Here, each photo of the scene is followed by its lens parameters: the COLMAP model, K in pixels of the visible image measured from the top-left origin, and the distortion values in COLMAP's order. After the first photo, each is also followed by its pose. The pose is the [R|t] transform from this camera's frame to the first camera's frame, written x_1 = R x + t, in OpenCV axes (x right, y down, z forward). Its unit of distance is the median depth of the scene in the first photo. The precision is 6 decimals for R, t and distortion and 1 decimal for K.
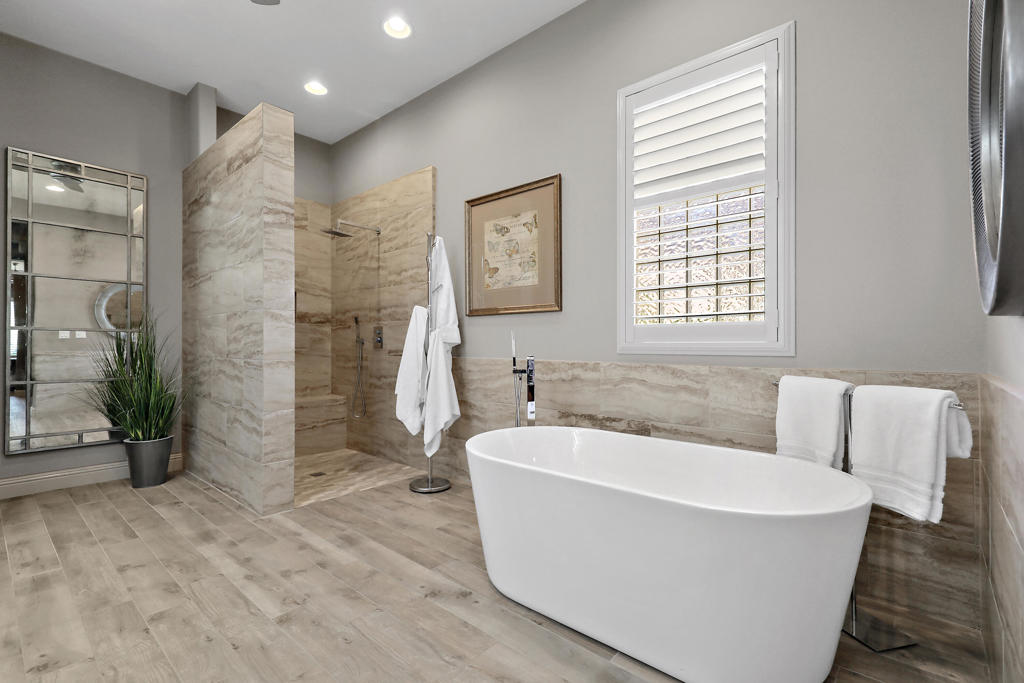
lens RADIAL K [[462.0, 0, 515.6], [0, 462.0, 342.4], [0, 0, 1]] dist [0.002464, 0.000110]
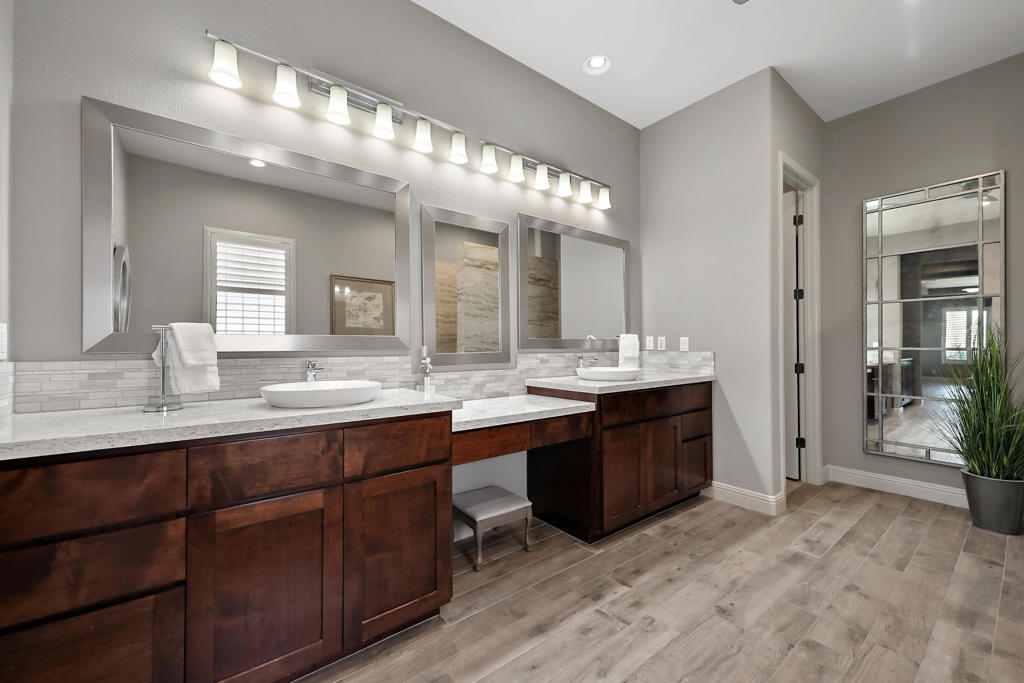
lens RADIAL K [[407.1, 0, 514.9], [0, 407.1, 344.1], [0, 0, 1]] dist [-0.000686, -0.000127]
pose [[-0.179012, -0.005228, -0.983833, 0.171519], [0.000733, 0.999985, -0.005447, -0.050328], [0.983847, -0.001696, -0.179005, 0.380466]]
